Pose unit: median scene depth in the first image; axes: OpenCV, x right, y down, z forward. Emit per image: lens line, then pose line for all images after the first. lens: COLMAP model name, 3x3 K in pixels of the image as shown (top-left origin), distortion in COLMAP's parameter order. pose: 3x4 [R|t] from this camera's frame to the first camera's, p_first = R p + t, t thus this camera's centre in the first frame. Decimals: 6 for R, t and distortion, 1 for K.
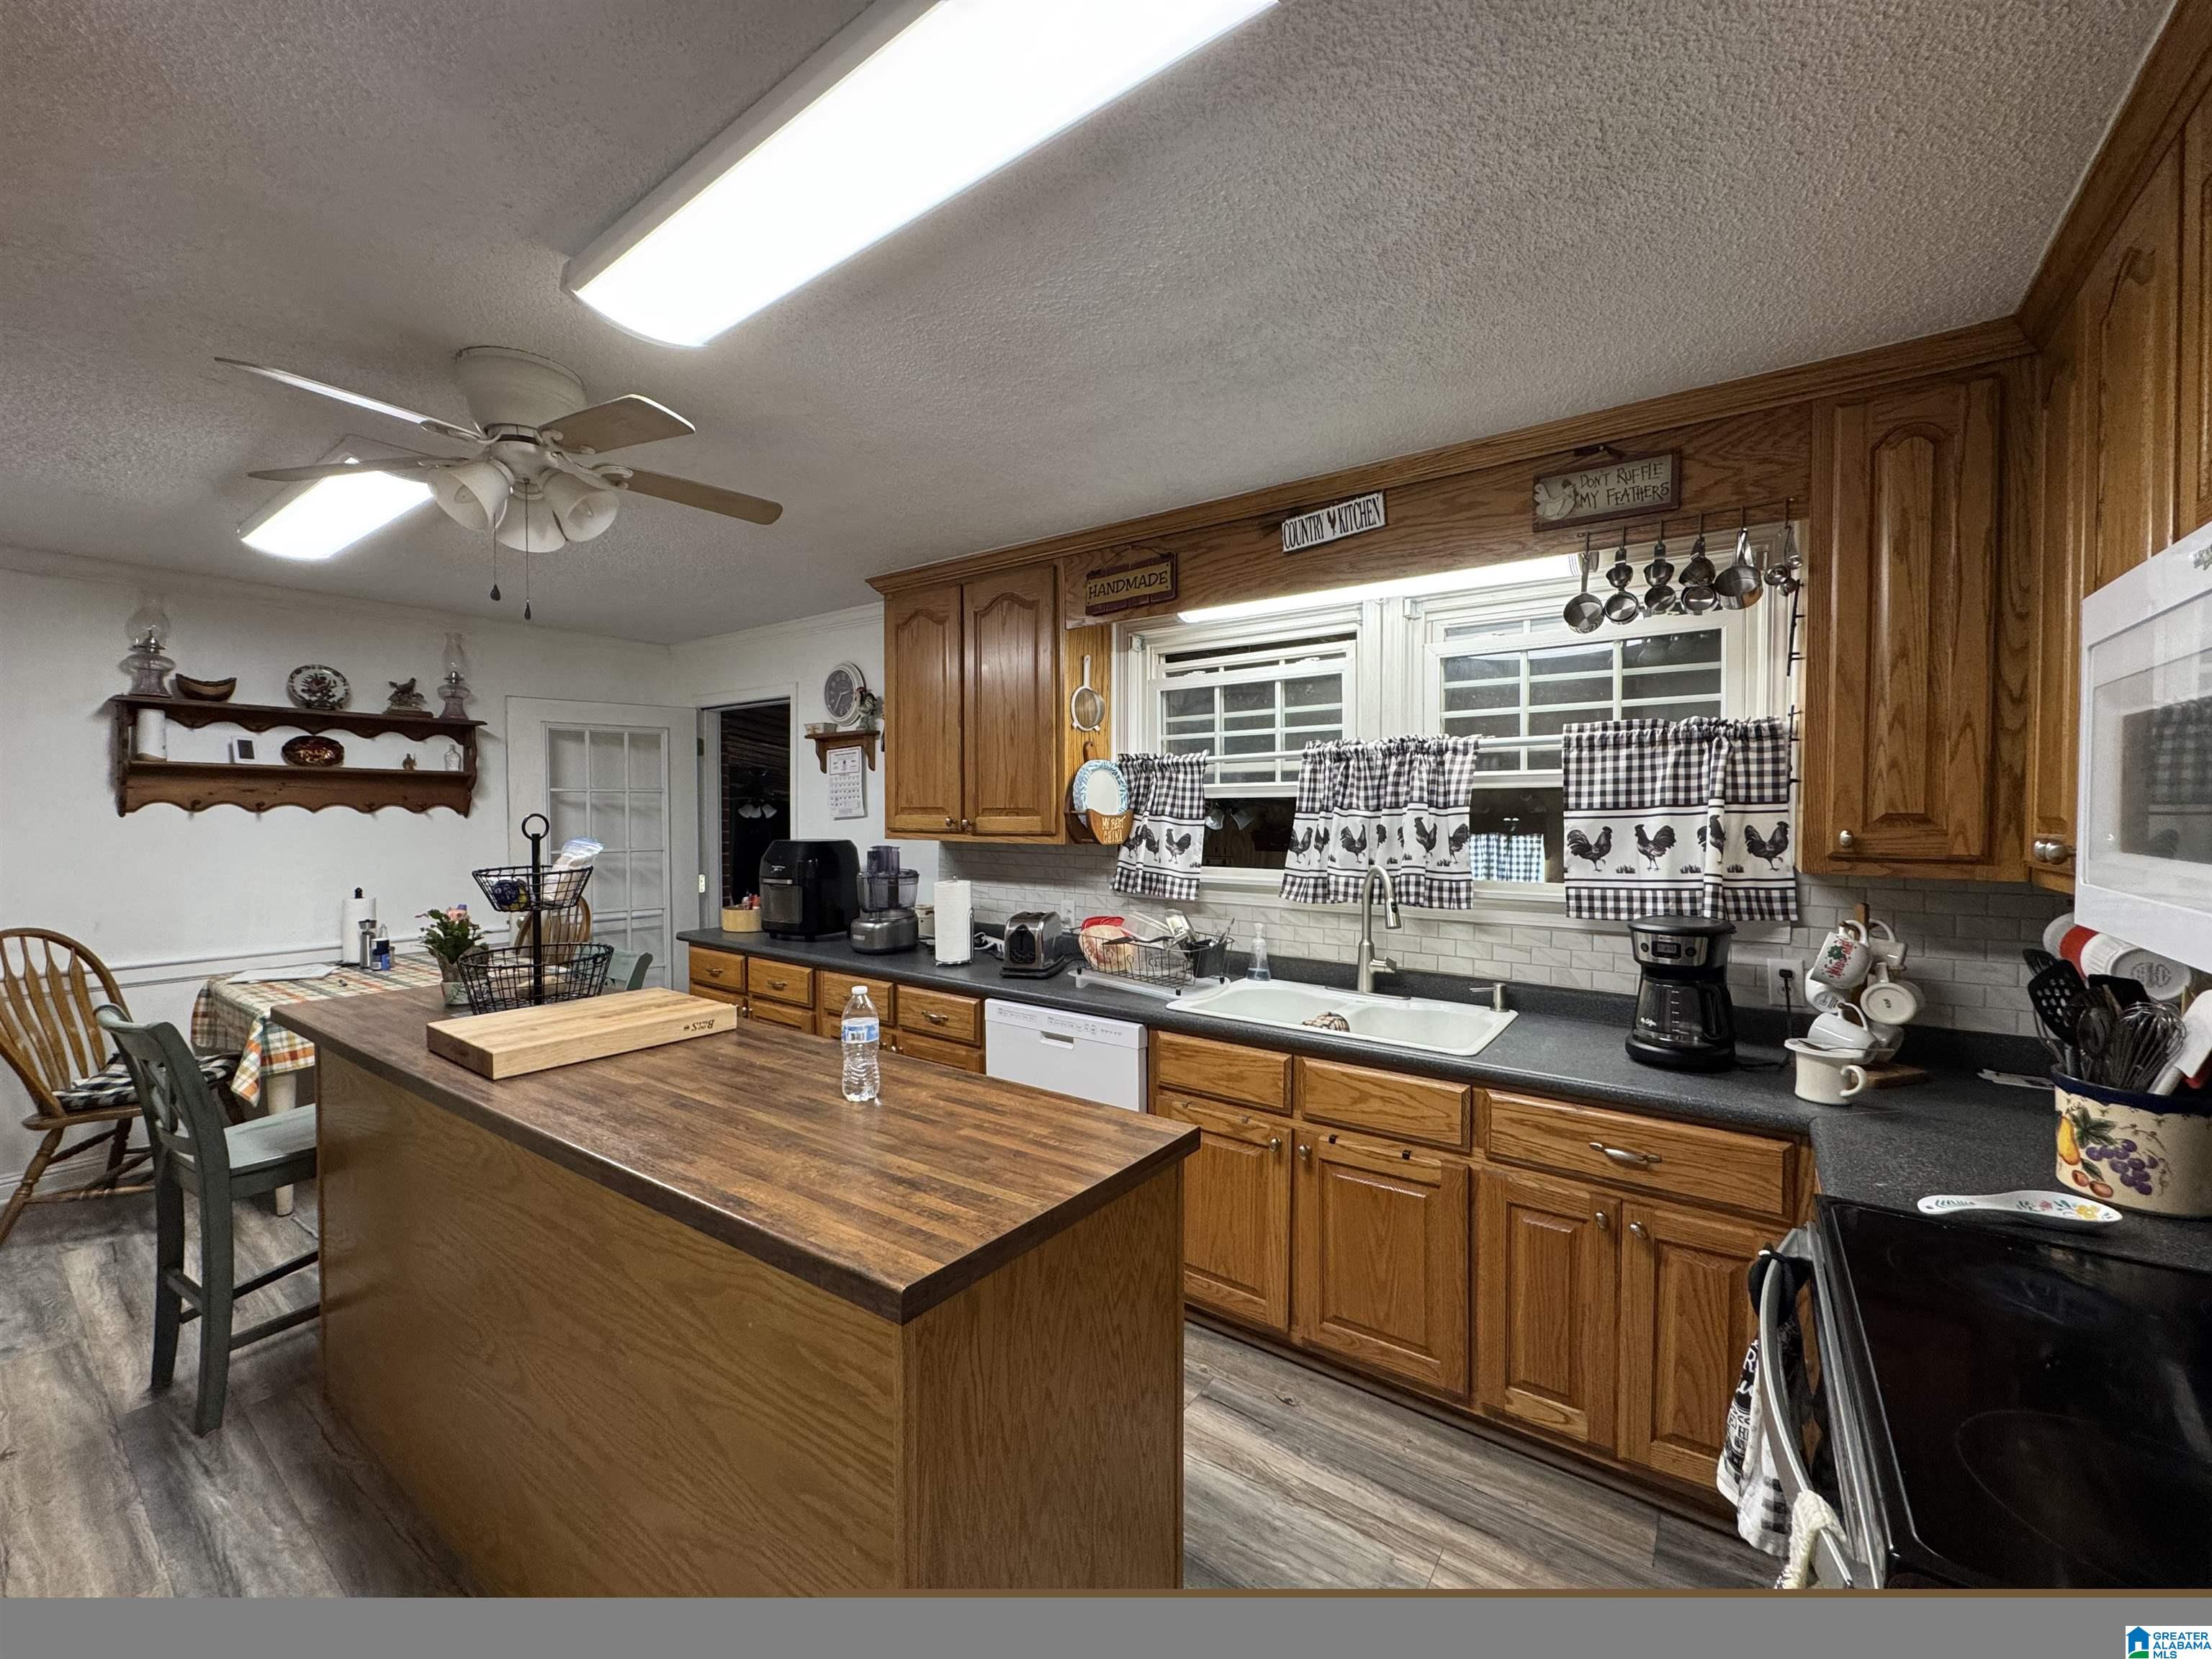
lens RADIAL K [[880.6, 0, 1101.5], [0, 880.6, 829.1], [0, 0, 1]] dist [-0.001064, 0.000292]
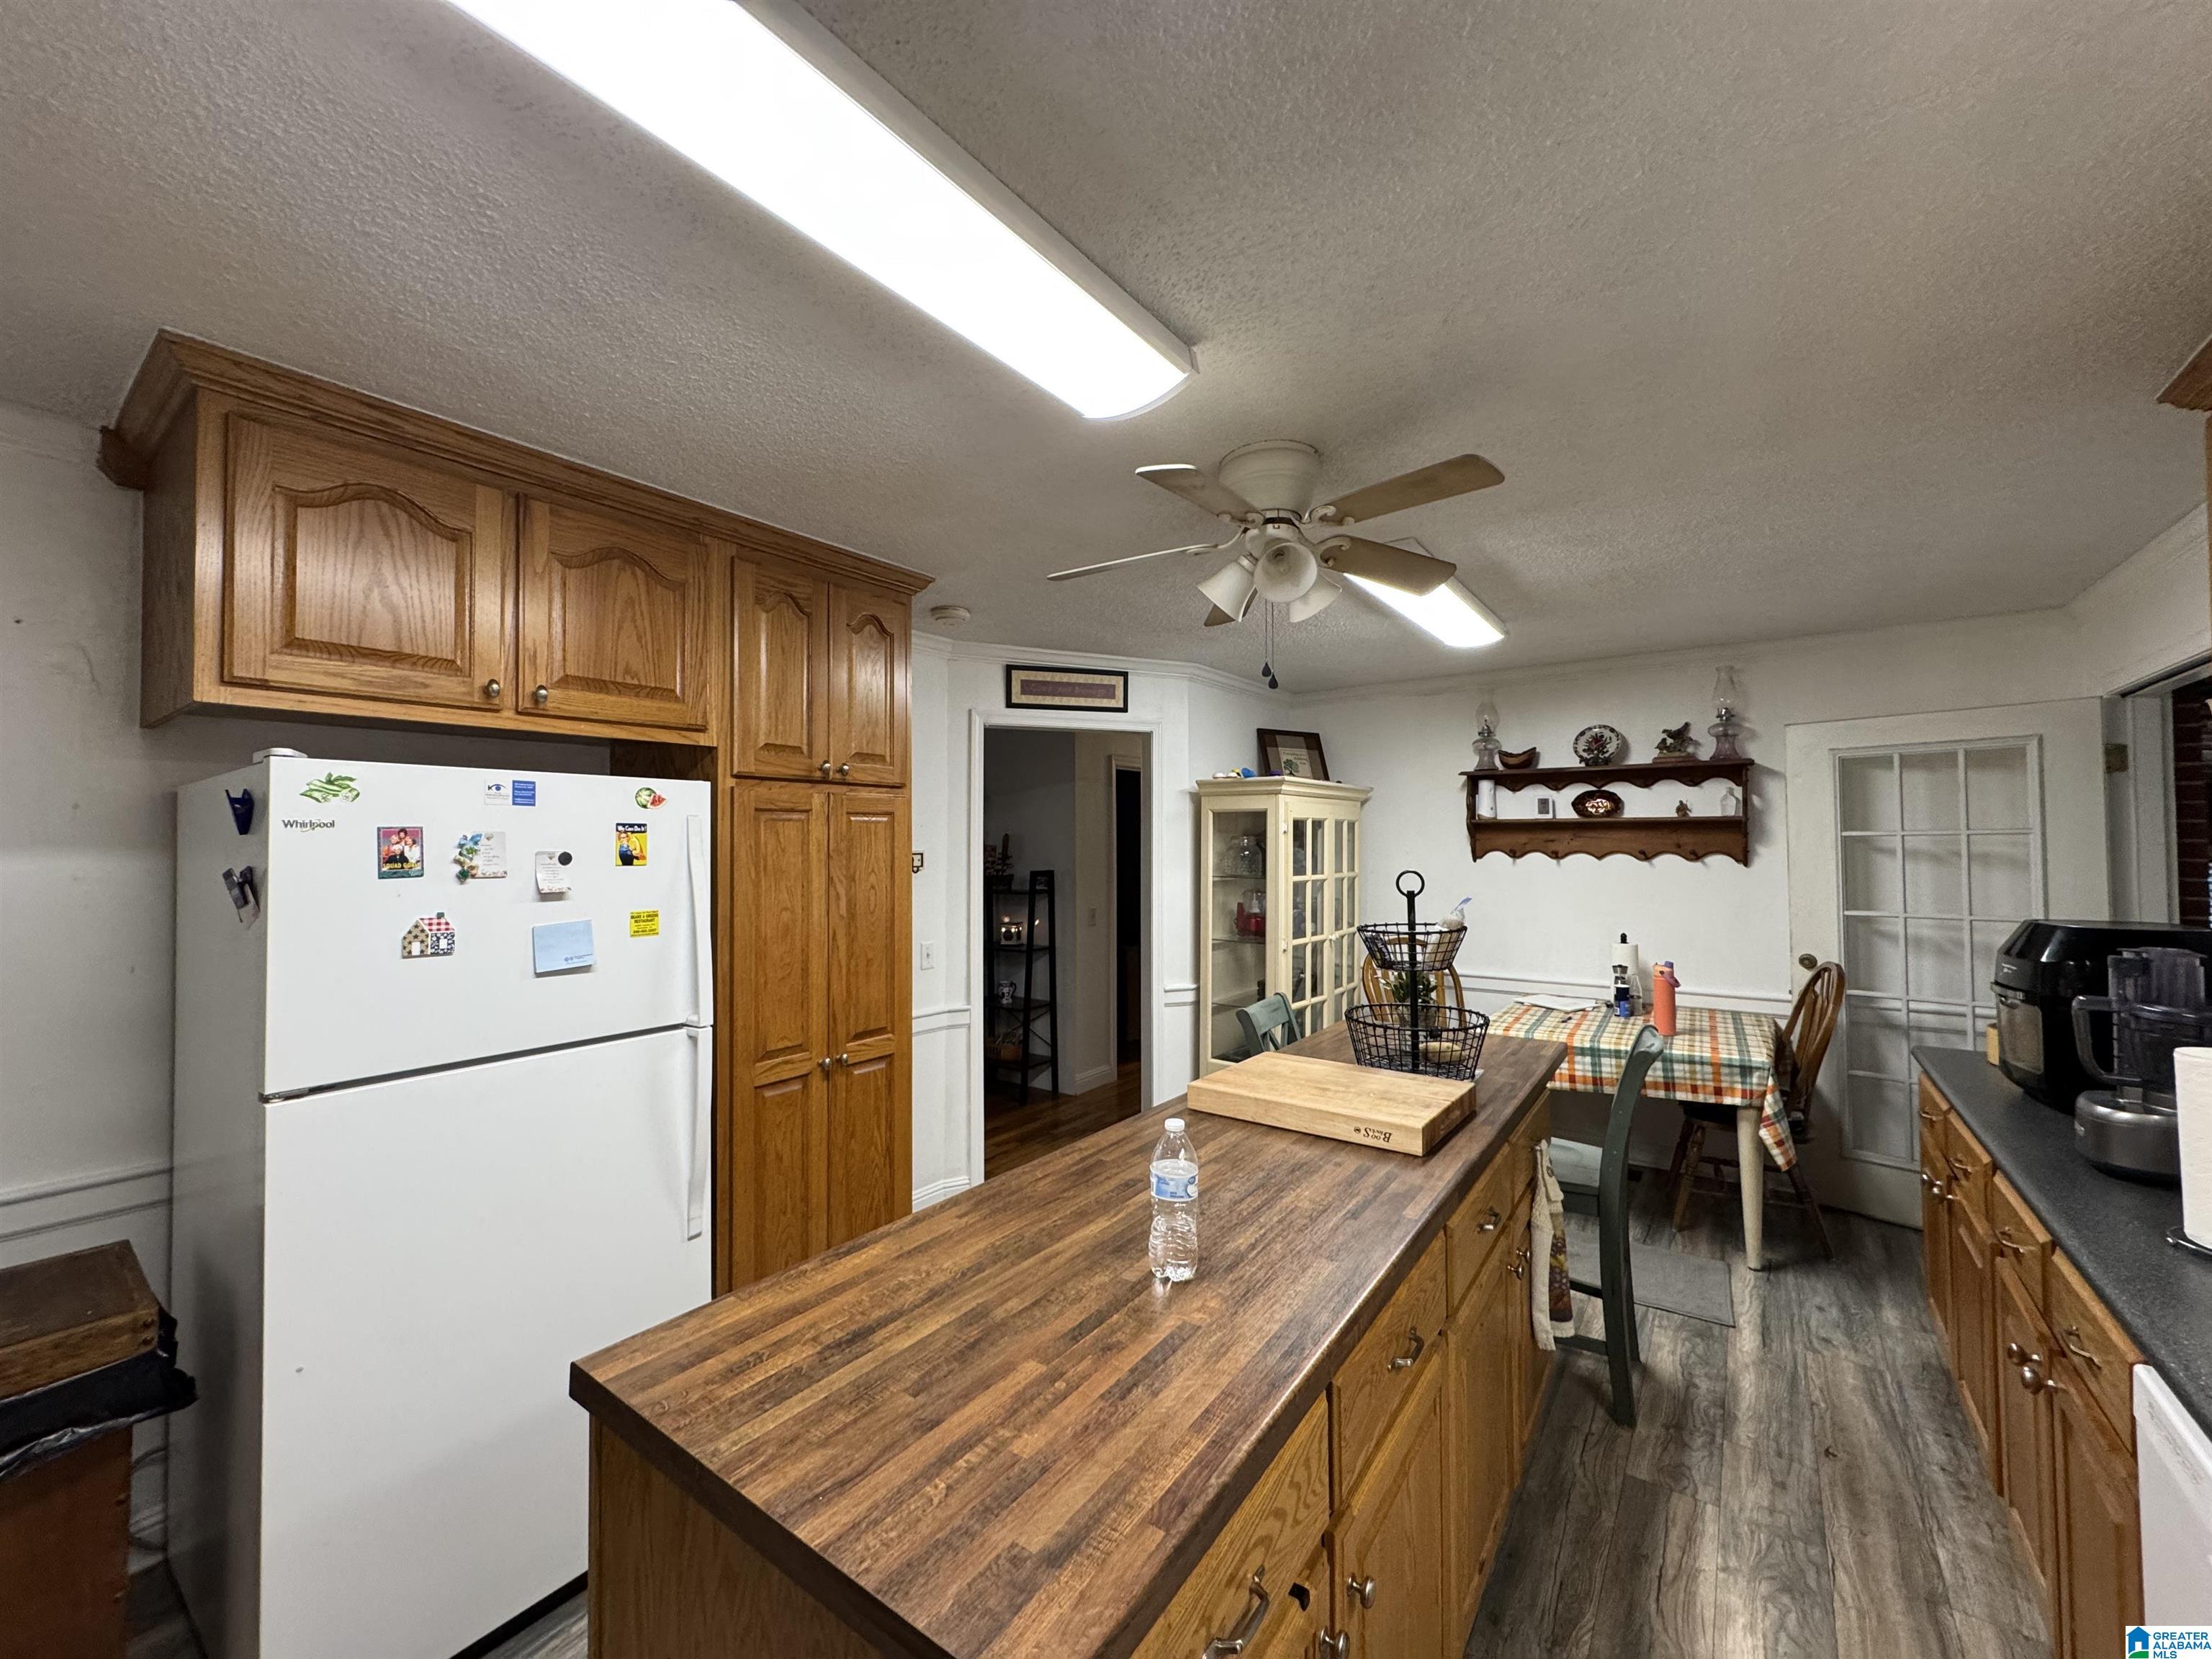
lens RADIAL K [[880.6, 0, 1104.8], [0, 880.6, 826.3], [0, 0, 1]] dist [-0.001064, 0.000292]
pose [[-0.000776, -0.025465, -0.999675, 0.257789], [-0.021087, 0.999454, -0.025443, -0.026078], [0.999777, 0.021061, -0.001312, 0.512434]]
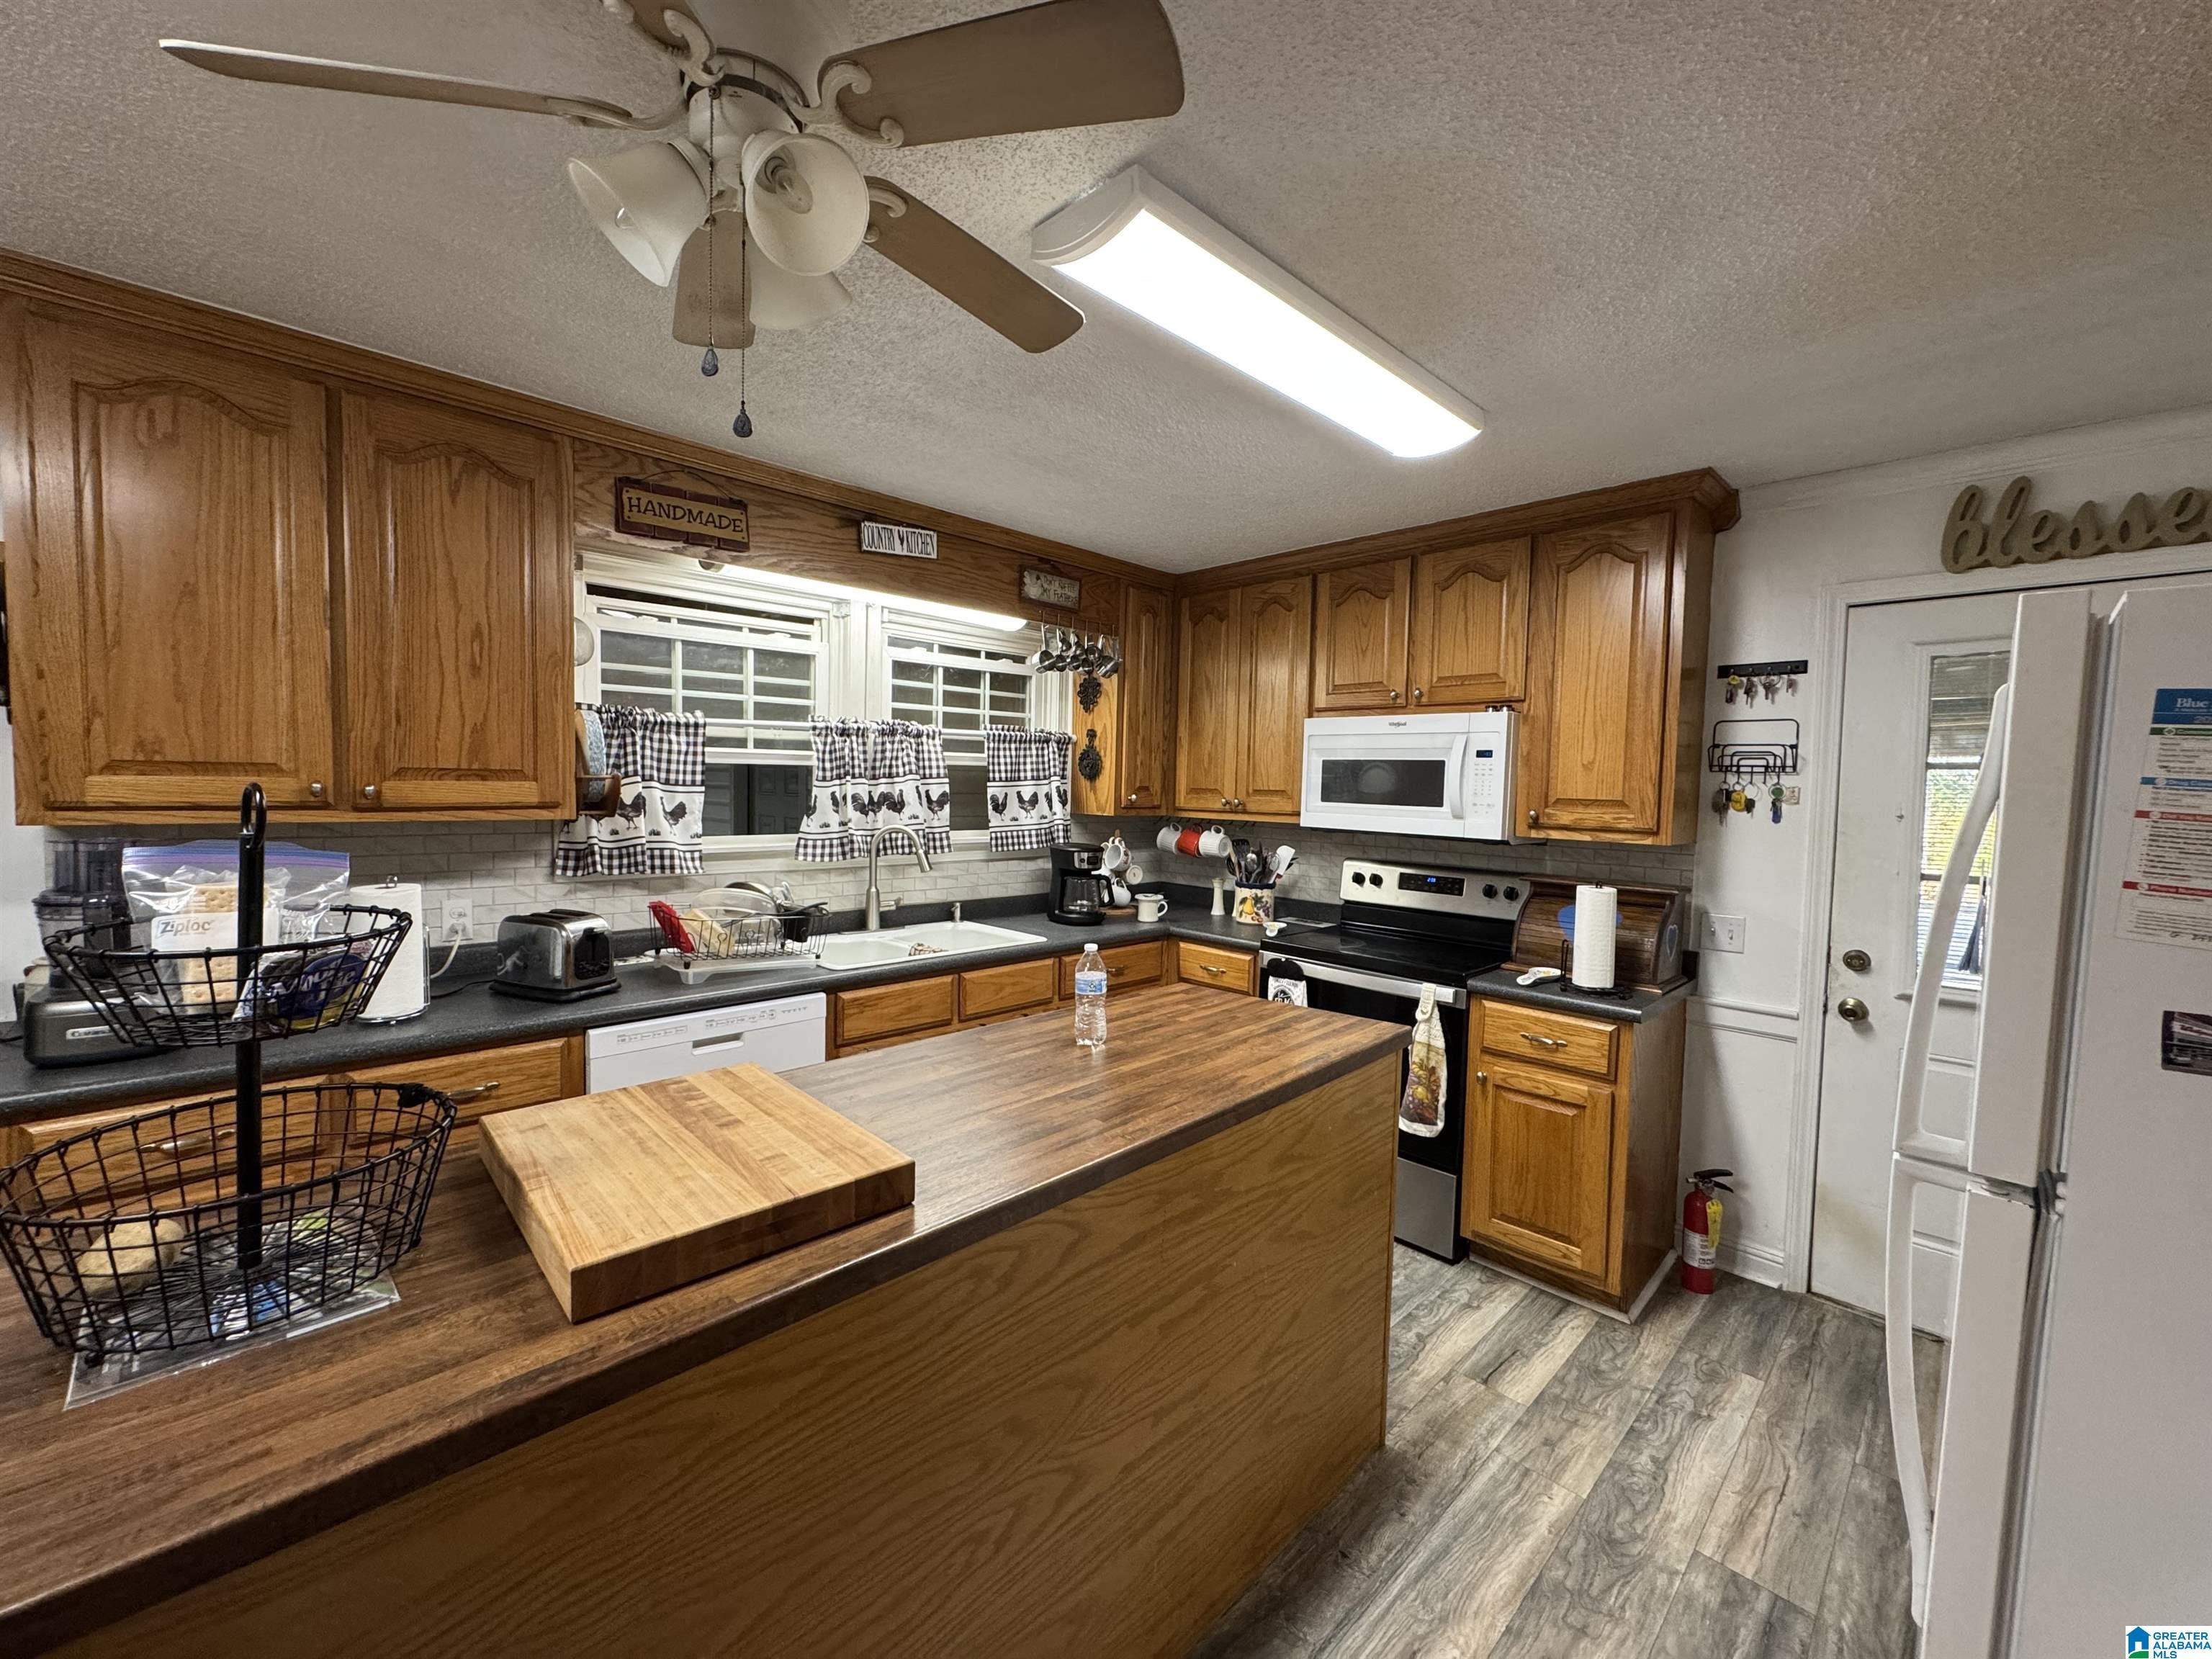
lens RADIAL K [[880.6, 0, 1105.8], [0, 880.6, 828.1], [0, 0, 1]] dist [-0.001064, 0.000292]
pose [[0.166410, -0.048752, 0.984851, -0.747722], [-0.000910, 0.998769, 0.049595, -0.013165], [-0.986056, -0.009149, 0.166161, 0.435983]]
